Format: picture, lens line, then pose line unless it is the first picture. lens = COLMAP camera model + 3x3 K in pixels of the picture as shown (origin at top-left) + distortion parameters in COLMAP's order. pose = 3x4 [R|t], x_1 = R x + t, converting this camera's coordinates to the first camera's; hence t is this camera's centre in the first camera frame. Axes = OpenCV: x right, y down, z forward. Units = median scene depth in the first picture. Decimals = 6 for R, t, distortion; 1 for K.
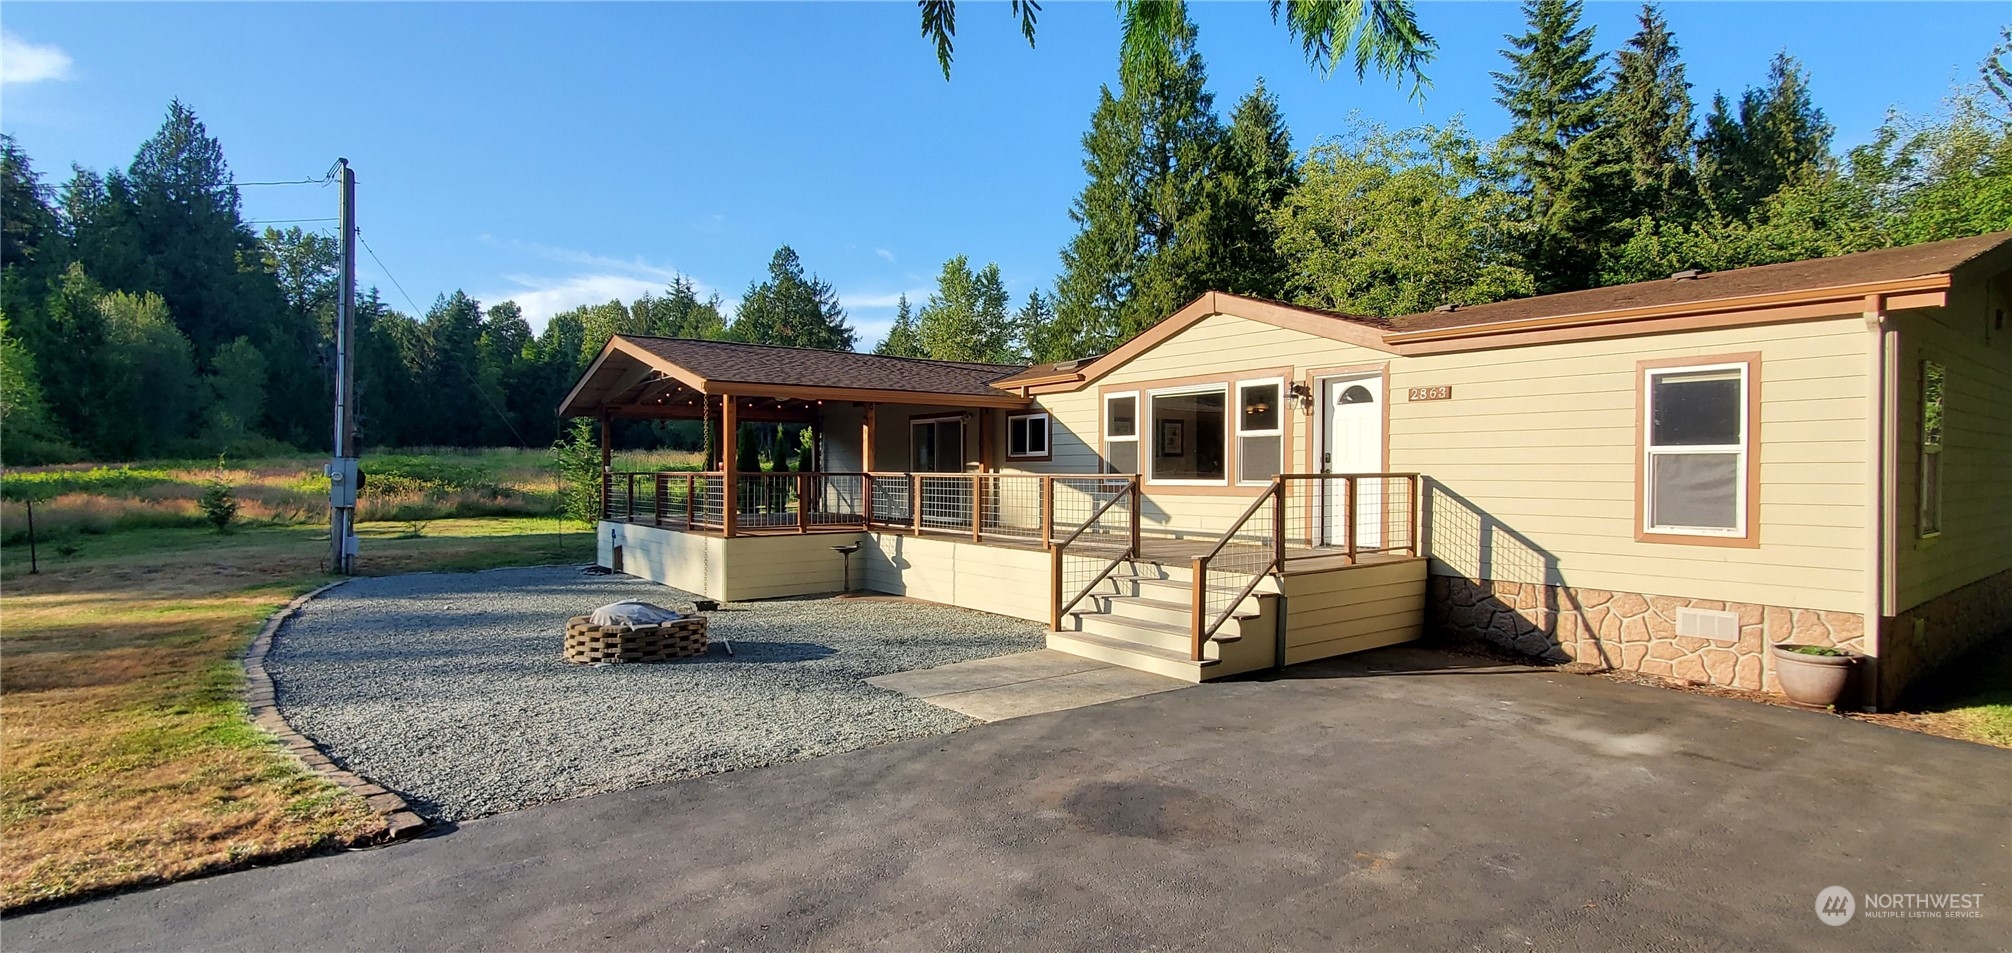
lens RADIAL K [[954.5, 0, 1026.5], [0, 954.5, 479.3], [0, 0, 1]] dist [-0.002511, 0.001165]
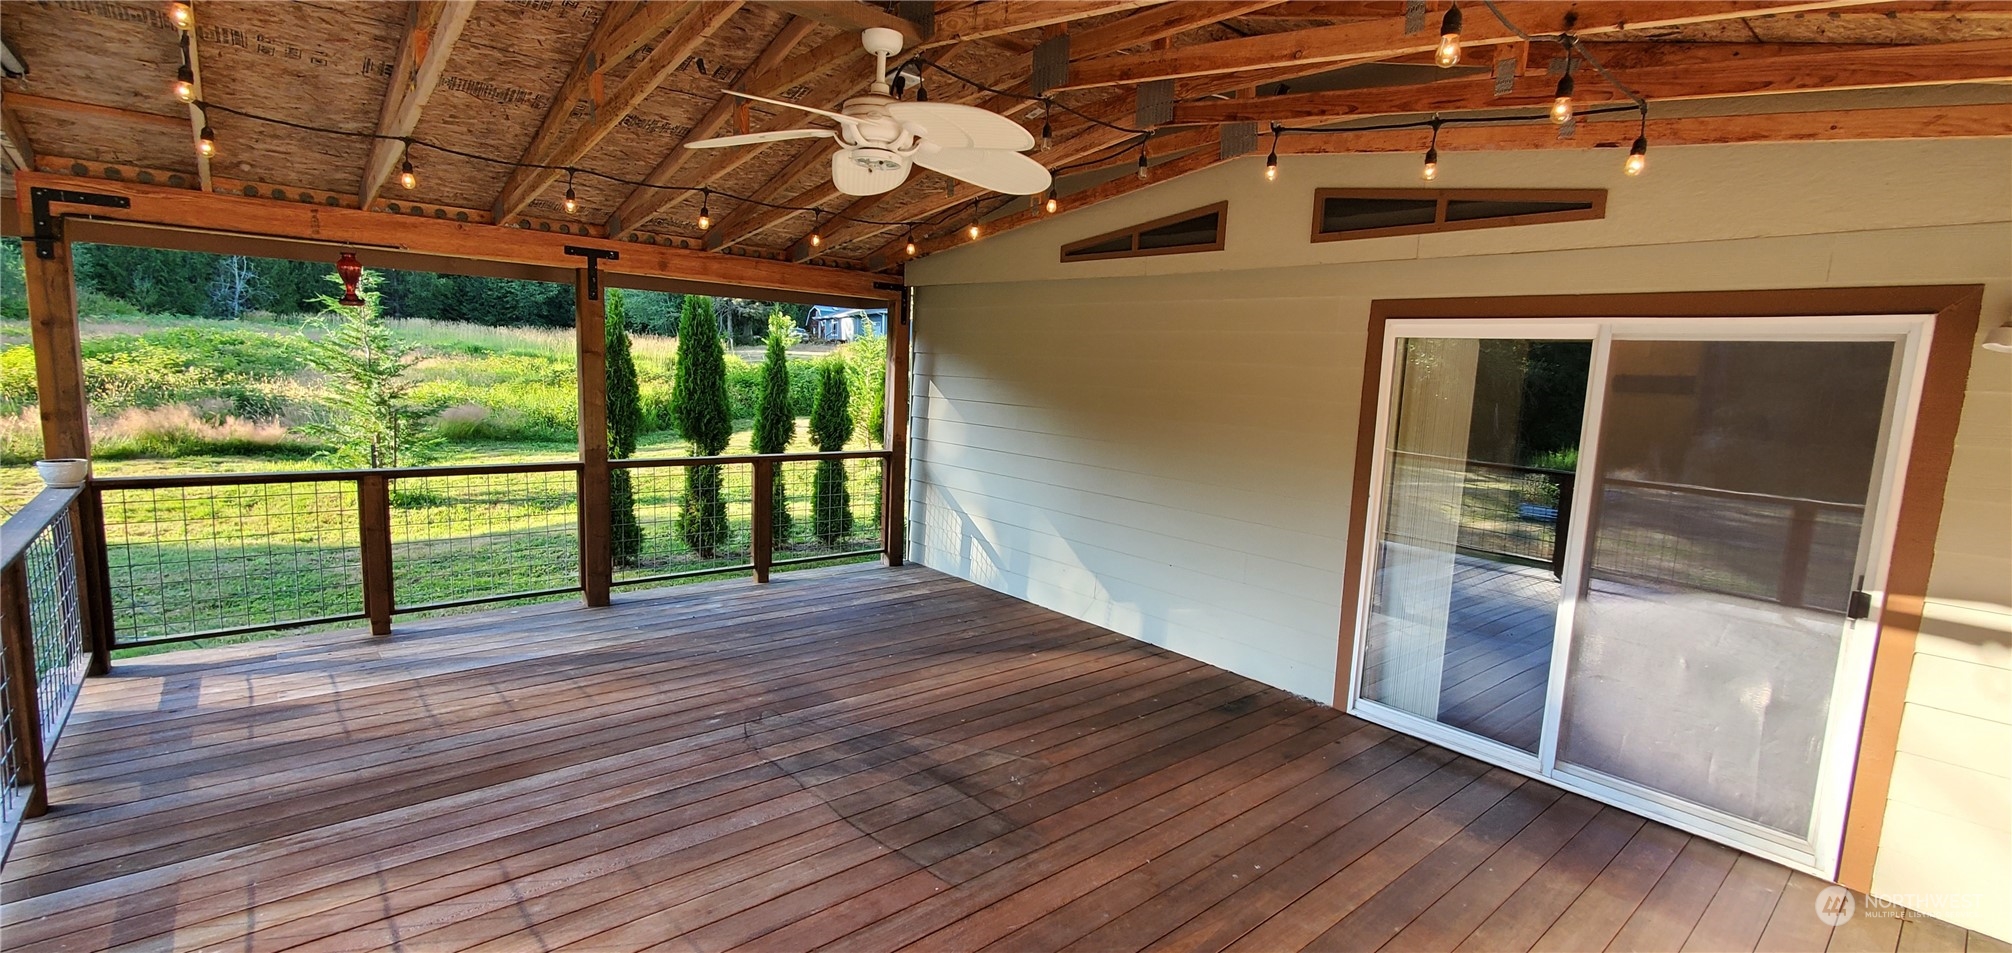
lens RADIAL K [[886.7, 0, 1017.3], [0, 886.7, 482.3], [0, 0, 1]] dist [0.001999, -0.000830]
pose [[0.997786, 0.040163, 0.053004, -0.289461], [-0.046362, 0.991514, 0.121452, -0.057267], [-0.047676, -0.123640, 0.991181, 1.009073]]
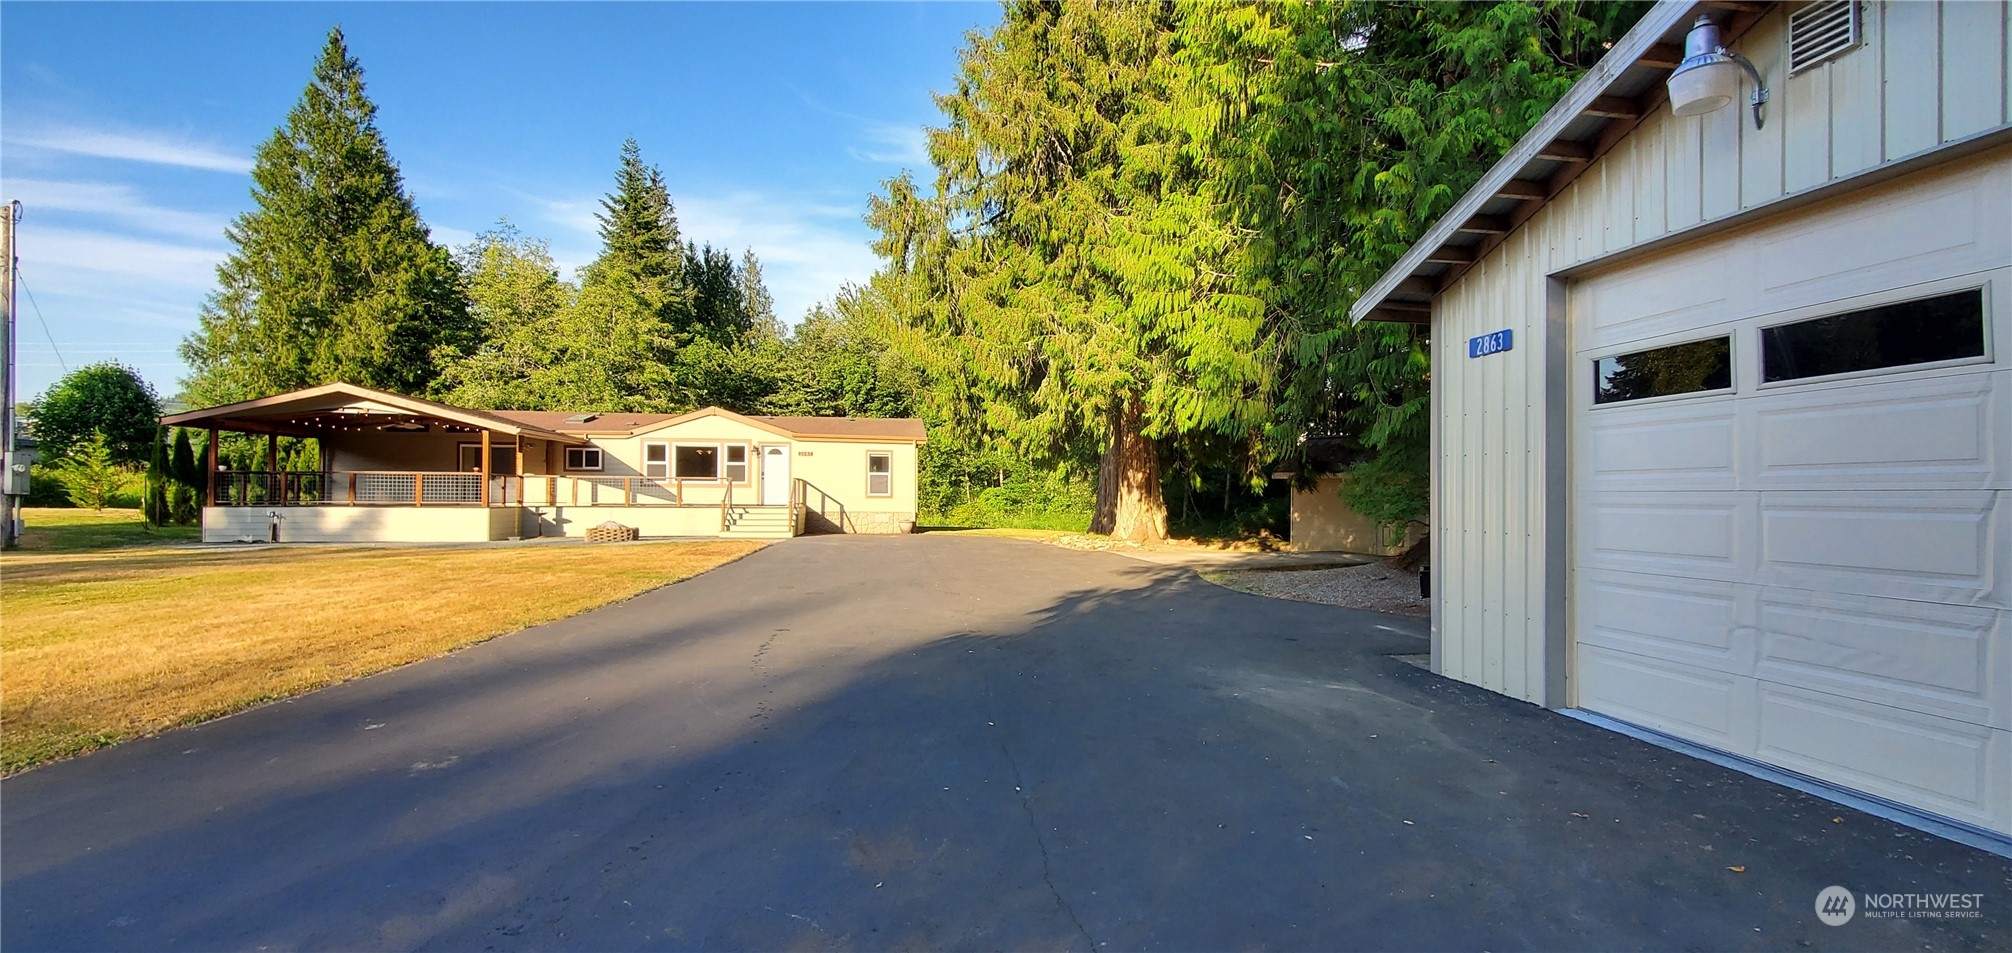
lens RADIAL K [[886.7, 0, 1007.3], [0, 886.7, 485.3], [0, 0, 1]] dist [0.001999, -0.000830]
pose [[0.502560, 0.017249, 0.864370, -1.248002], [0.002021, 0.999775, -0.021127, 0.053625], [-0.864540, 0.012365, 0.502412, -0.728409]]
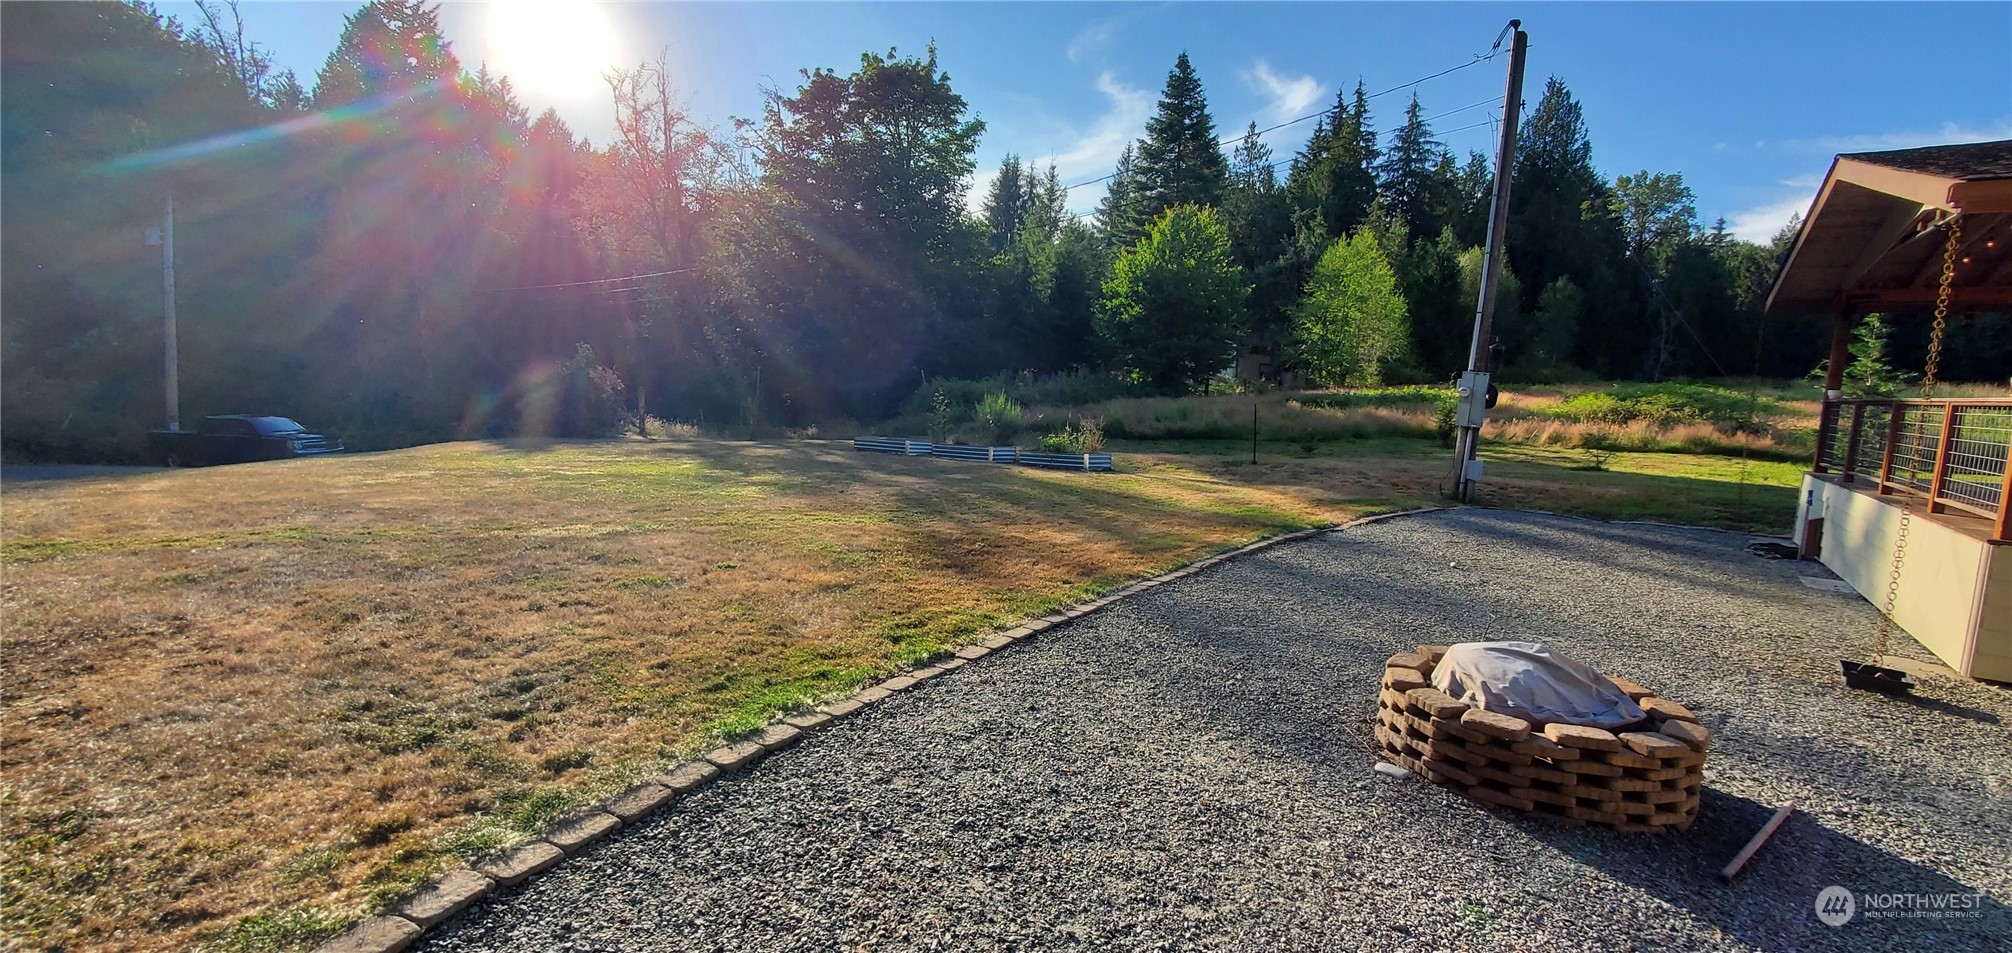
lens RADIAL K [[886.7, 0, 1034.6], [0, 886.7, 484.9], [0, 0, 1]] dist [0.001999, -0.000830]
pose [[0.317001, 0.126262, -0.939983, -0.059063], [-0.047527, 0.991968, 0.117217, 0.005828], [0.947234, 0.007517, 0.320456, 0.400910]]
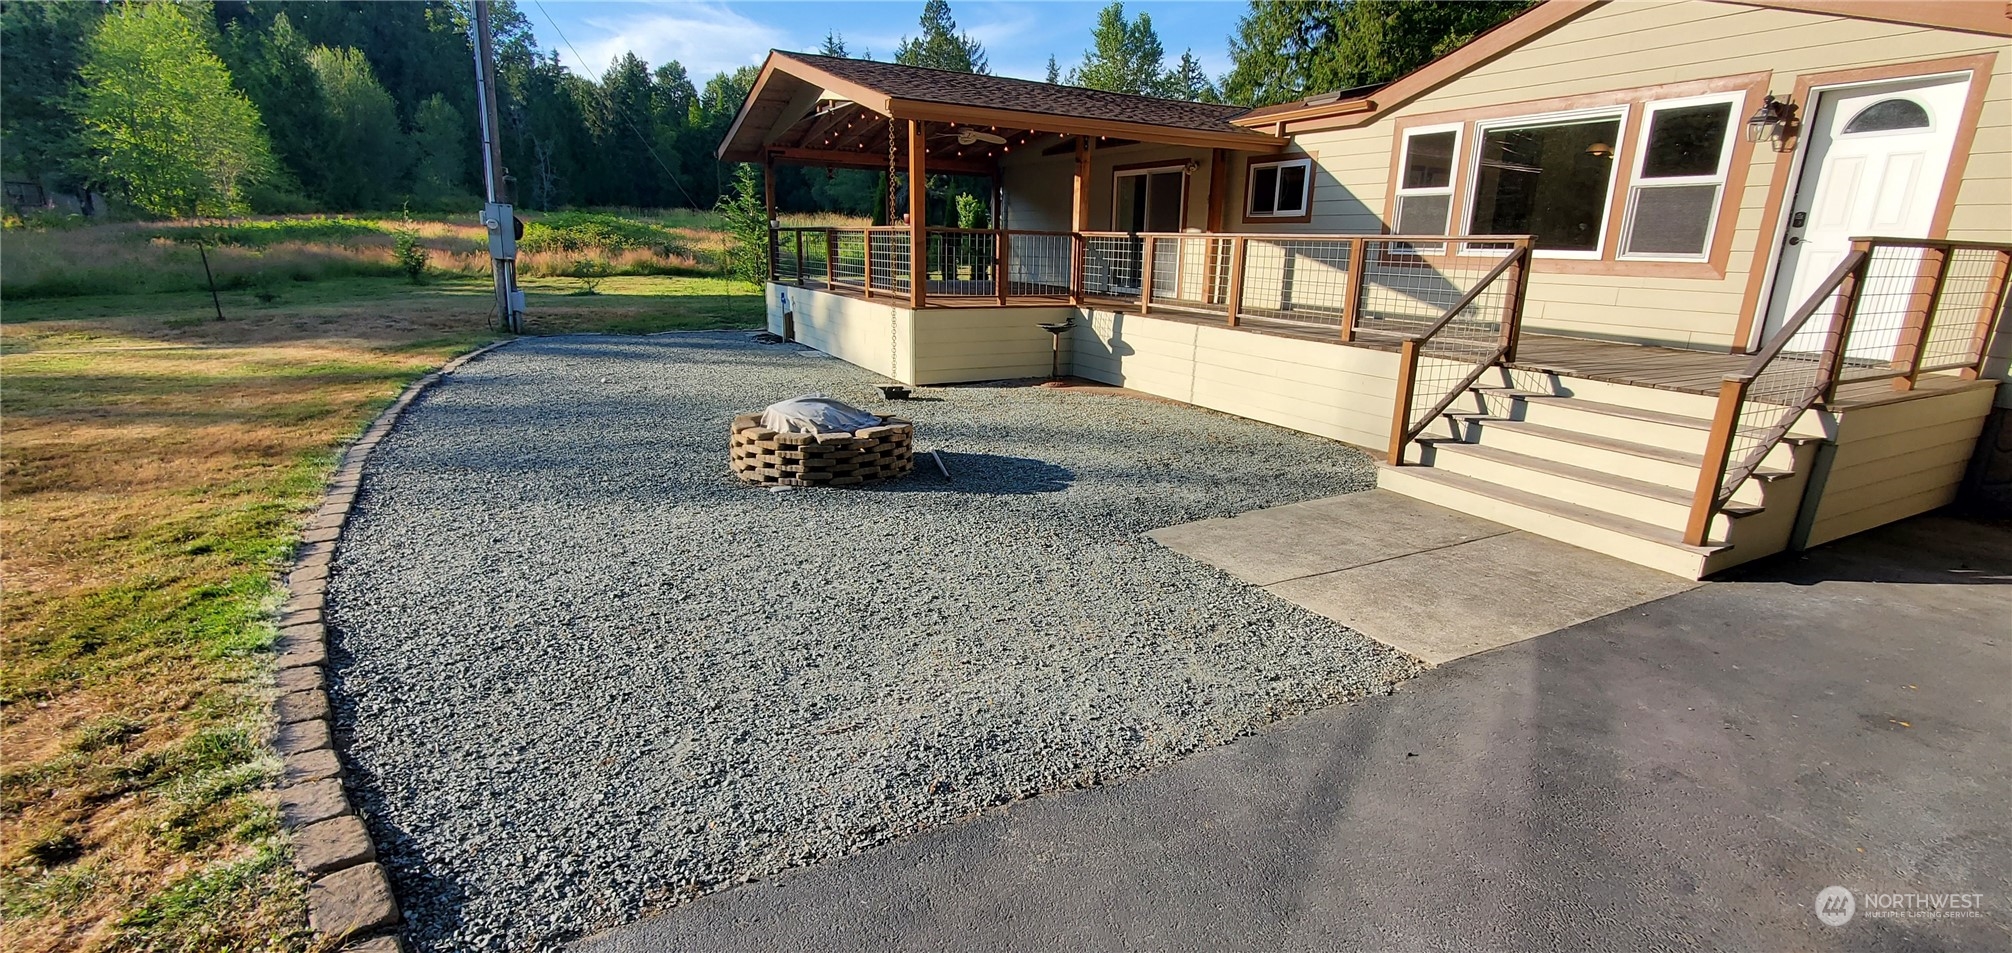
lens RADIAL K [[886.7, 0, 1023.9], [0, 886.7, 485.8], [0, 0, 1]] dist [0.001999, -0.000830]
pose [[0.988833, 0.062062, -0.135488, -0.100374], [-0.025541, 0.966284, 0.256208, 0.009698], [0.146821, -0.249887, 0.957079, 0.225646]]
